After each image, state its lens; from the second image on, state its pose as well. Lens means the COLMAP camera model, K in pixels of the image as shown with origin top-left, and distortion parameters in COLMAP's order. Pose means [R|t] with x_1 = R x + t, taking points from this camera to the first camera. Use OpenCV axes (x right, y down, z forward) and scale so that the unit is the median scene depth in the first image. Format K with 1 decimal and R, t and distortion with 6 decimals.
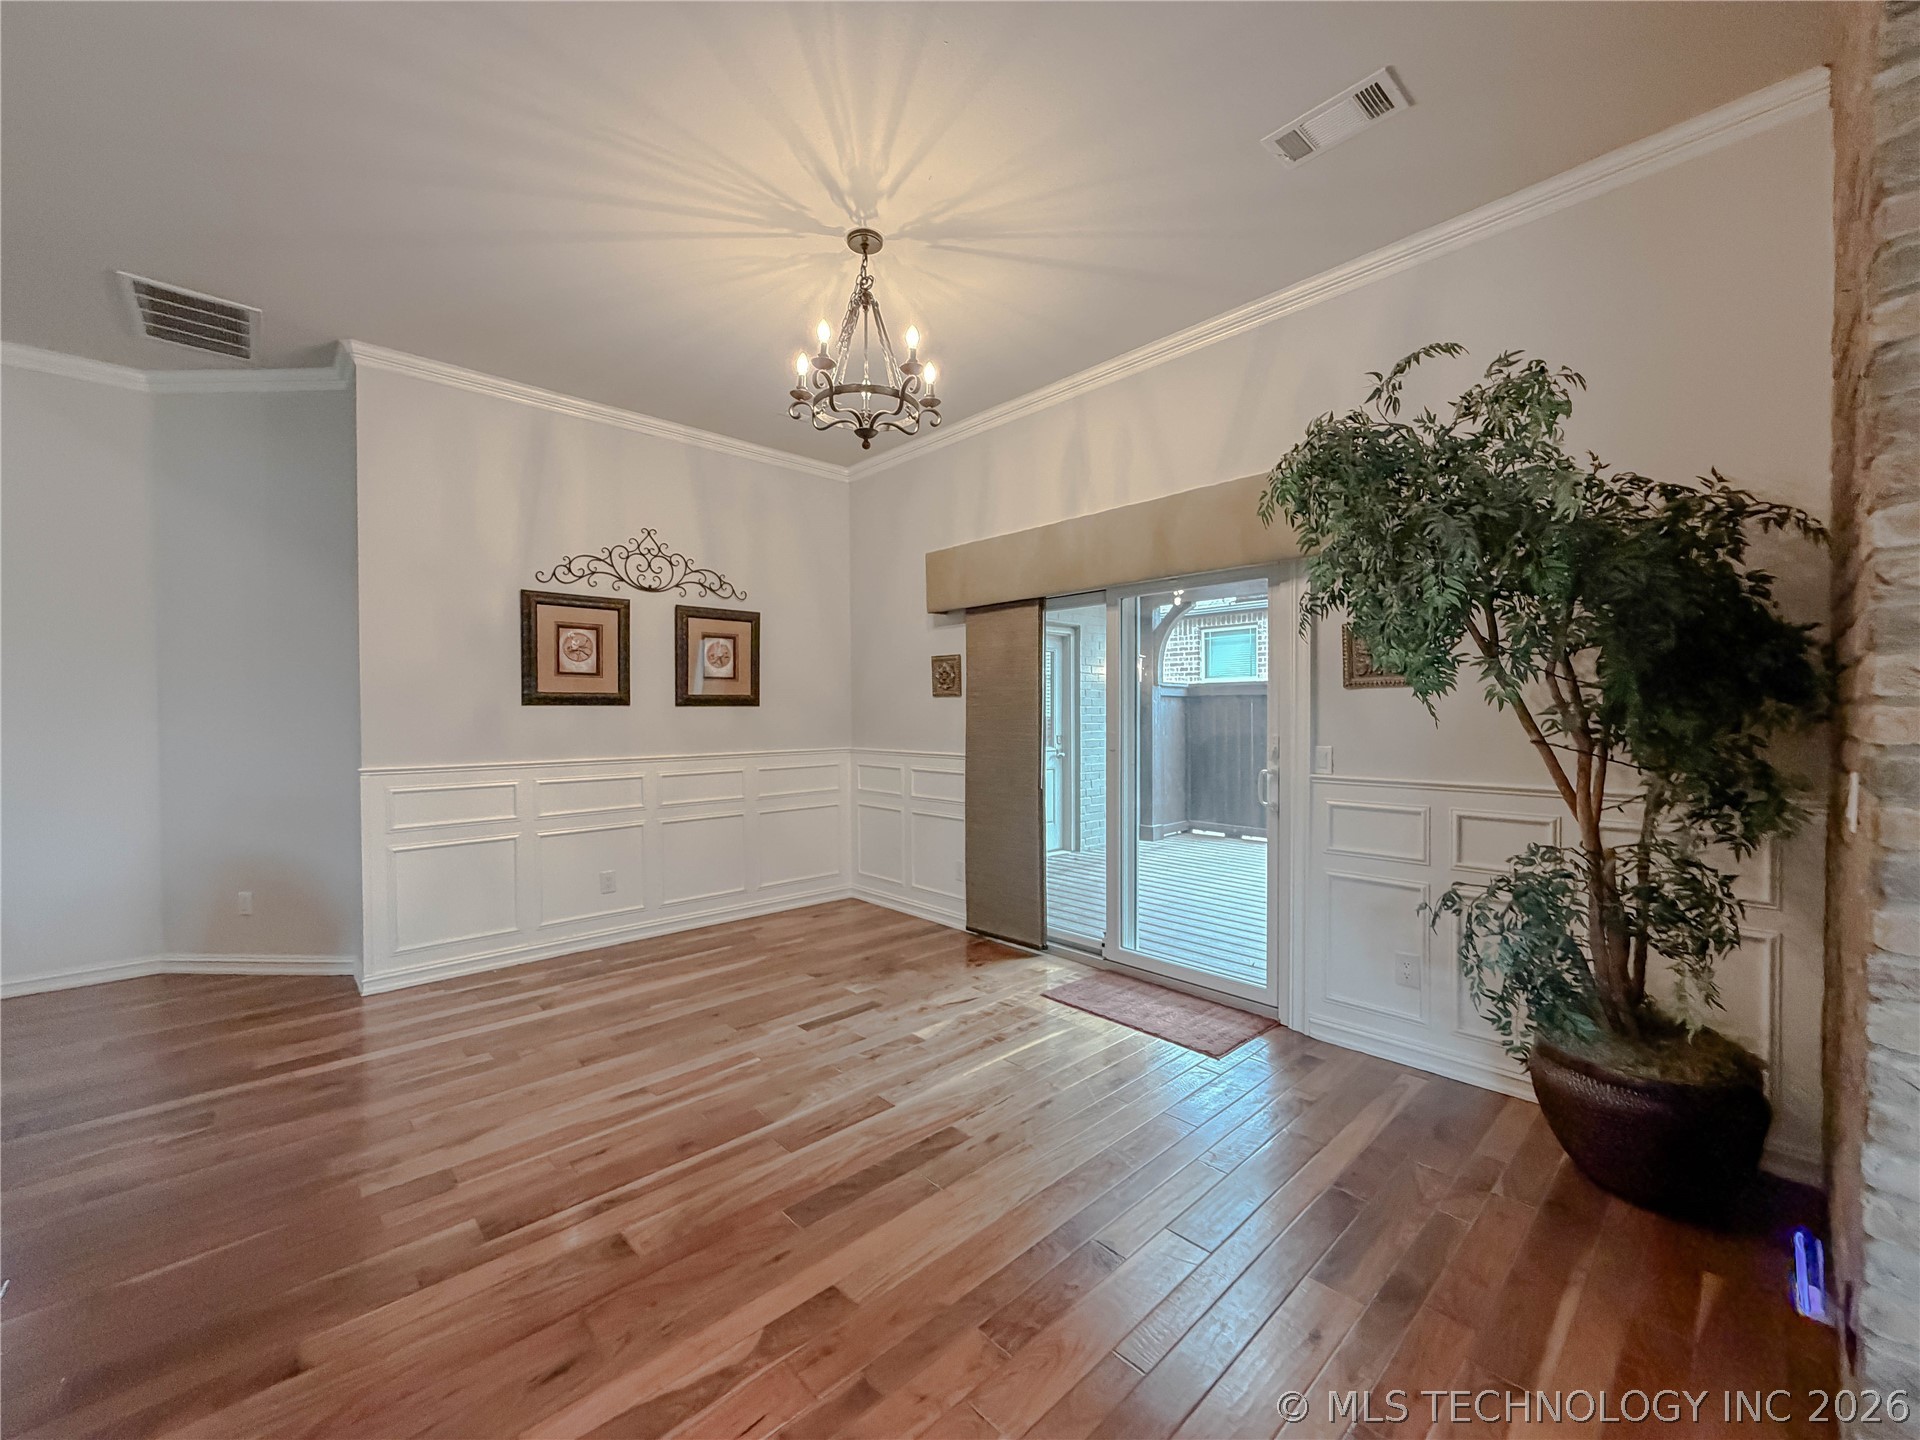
lens RADIAL K [[766.6, 0, 948.7], [0, 766.6, 726.5], [0, 0, 1]] dist [0.001016, -0.000256]
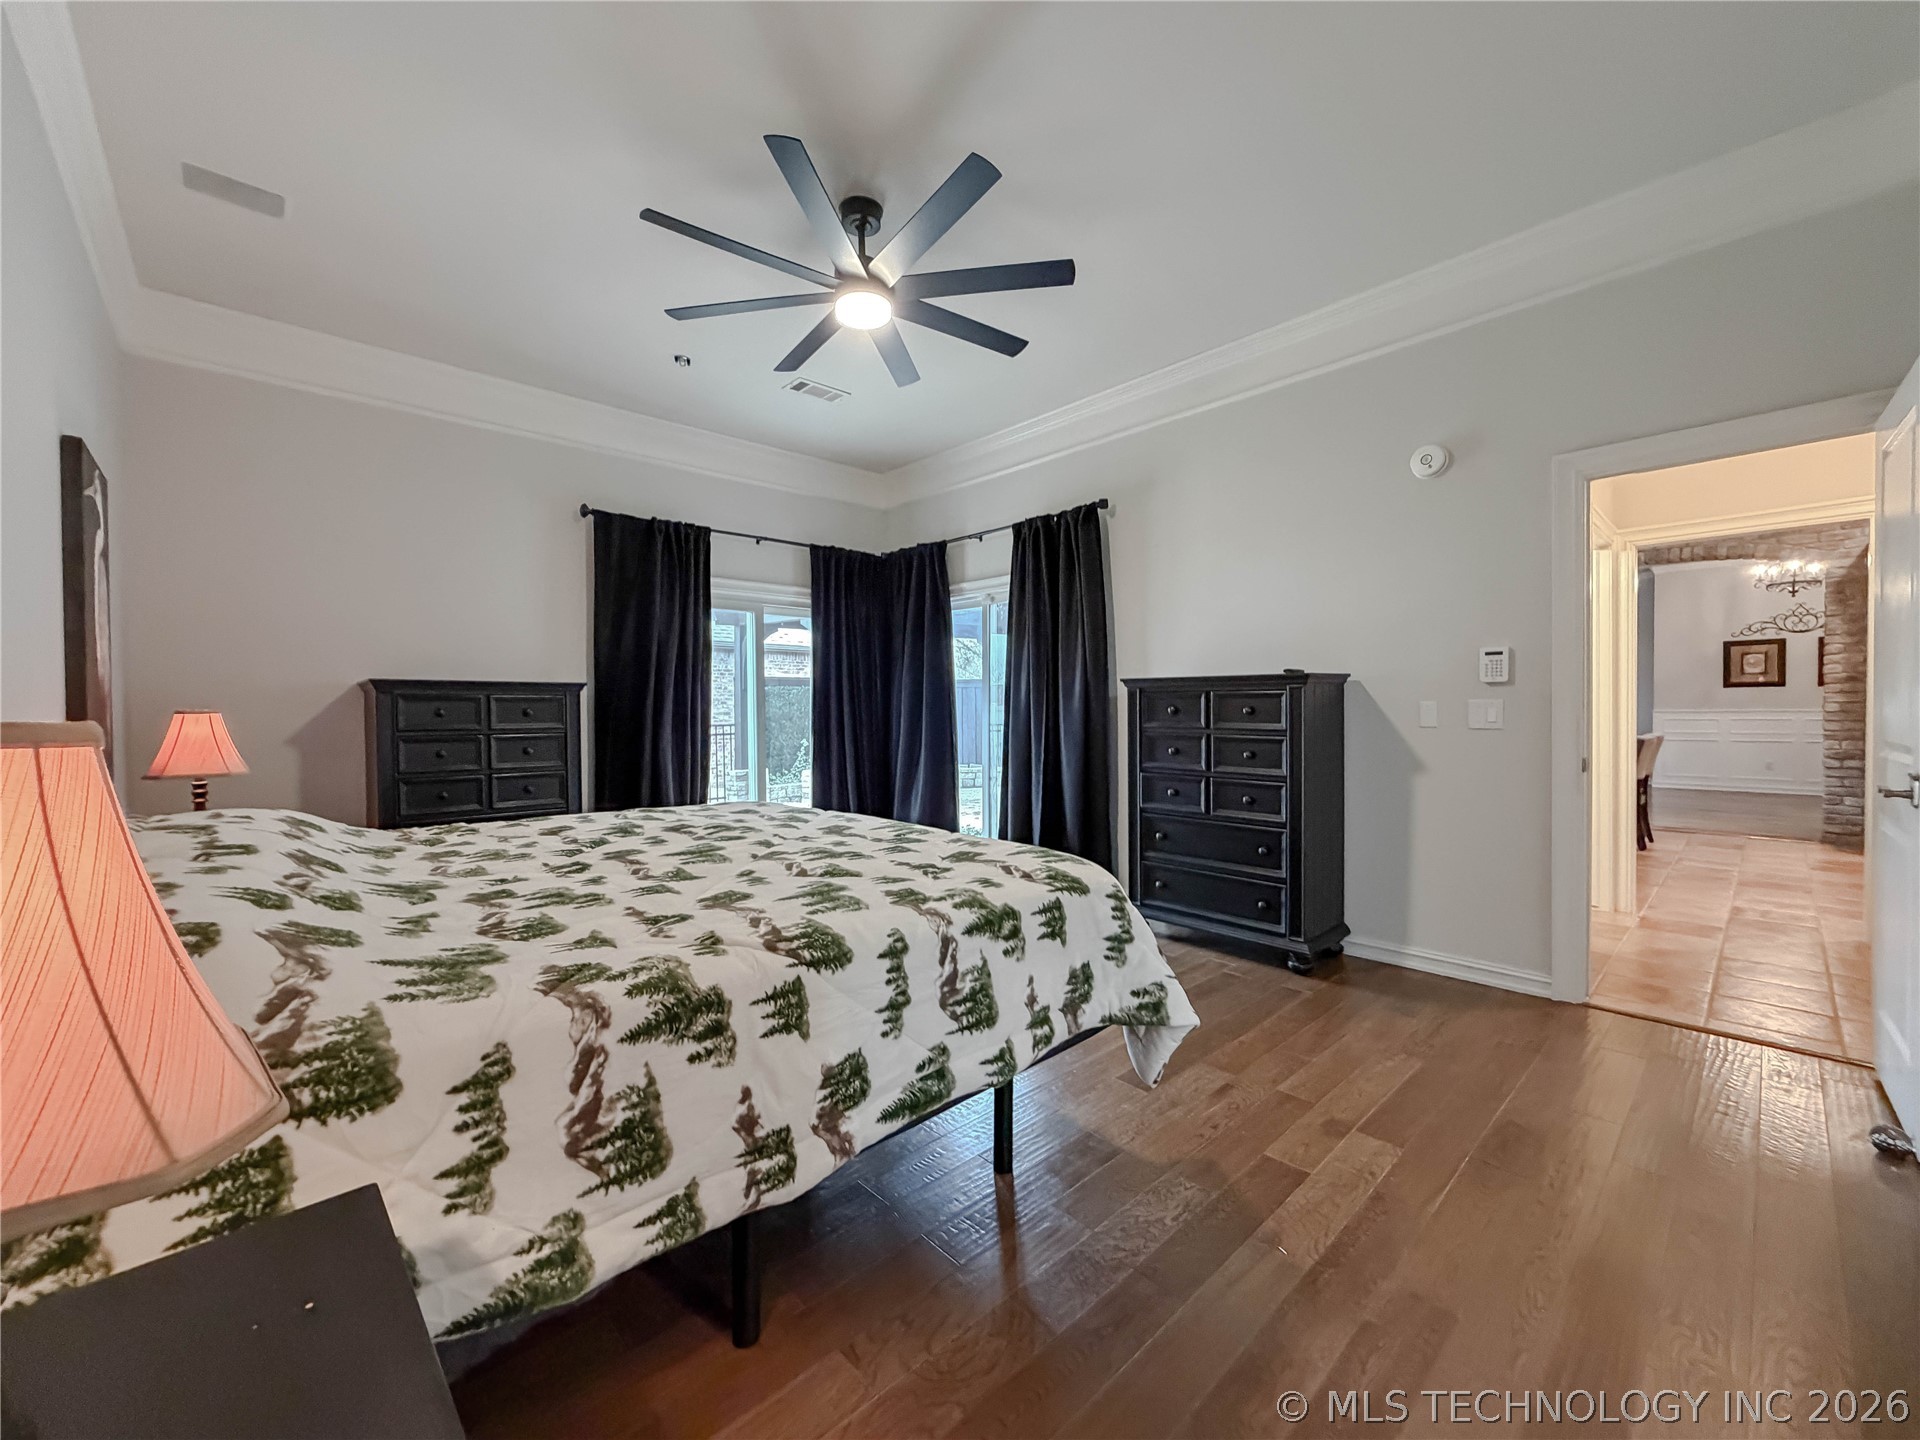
lens RADIAL K [[766.6, 0, 953.9], [0, 766.6, 719.5], [0, 0, 1]] dist [0.001016, -0.000256]
pose [[0.005564, 0.023482, -0.999709, 2.001193], [-0.008775, 0.999687, 0.023432, 0.040769], [0.999946, 0.008642, 0.005768, -1.572000]]
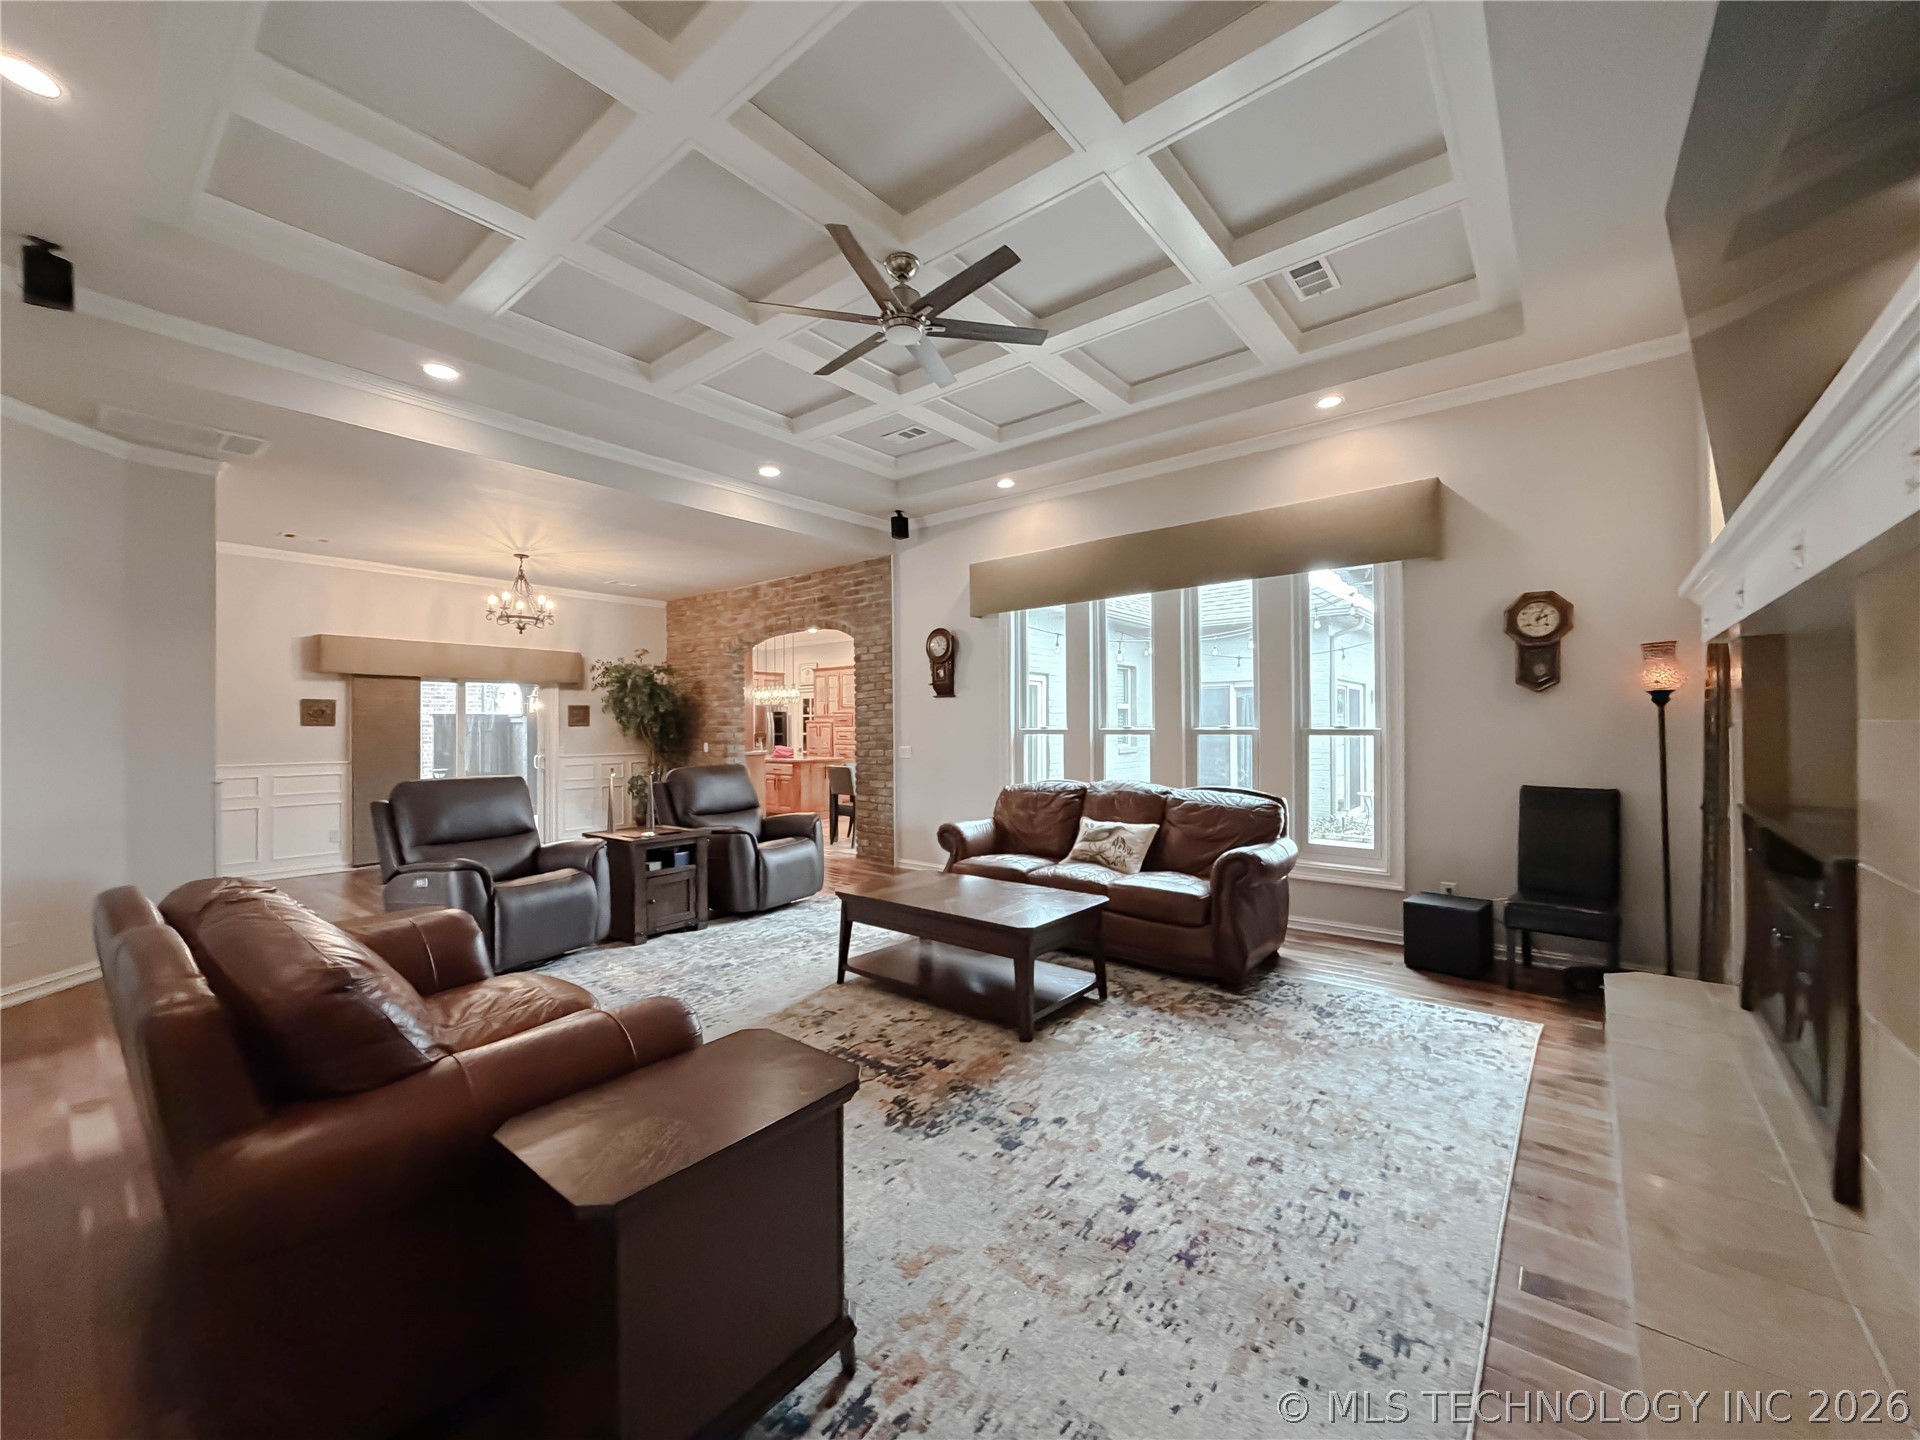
lens RADIAL K [[766.6, 0, 950.2], [0, 766.6, 723.9], [0, 0, 1]] dist [0.001016, -0.000256]
pose [[-0.130952, 0.009557, 0.991343, -2.068827], [0.025277, 0.999661, -0.006298, -0.002227], [-0.991066, 0.024233, -0.131149, -0.069800]]
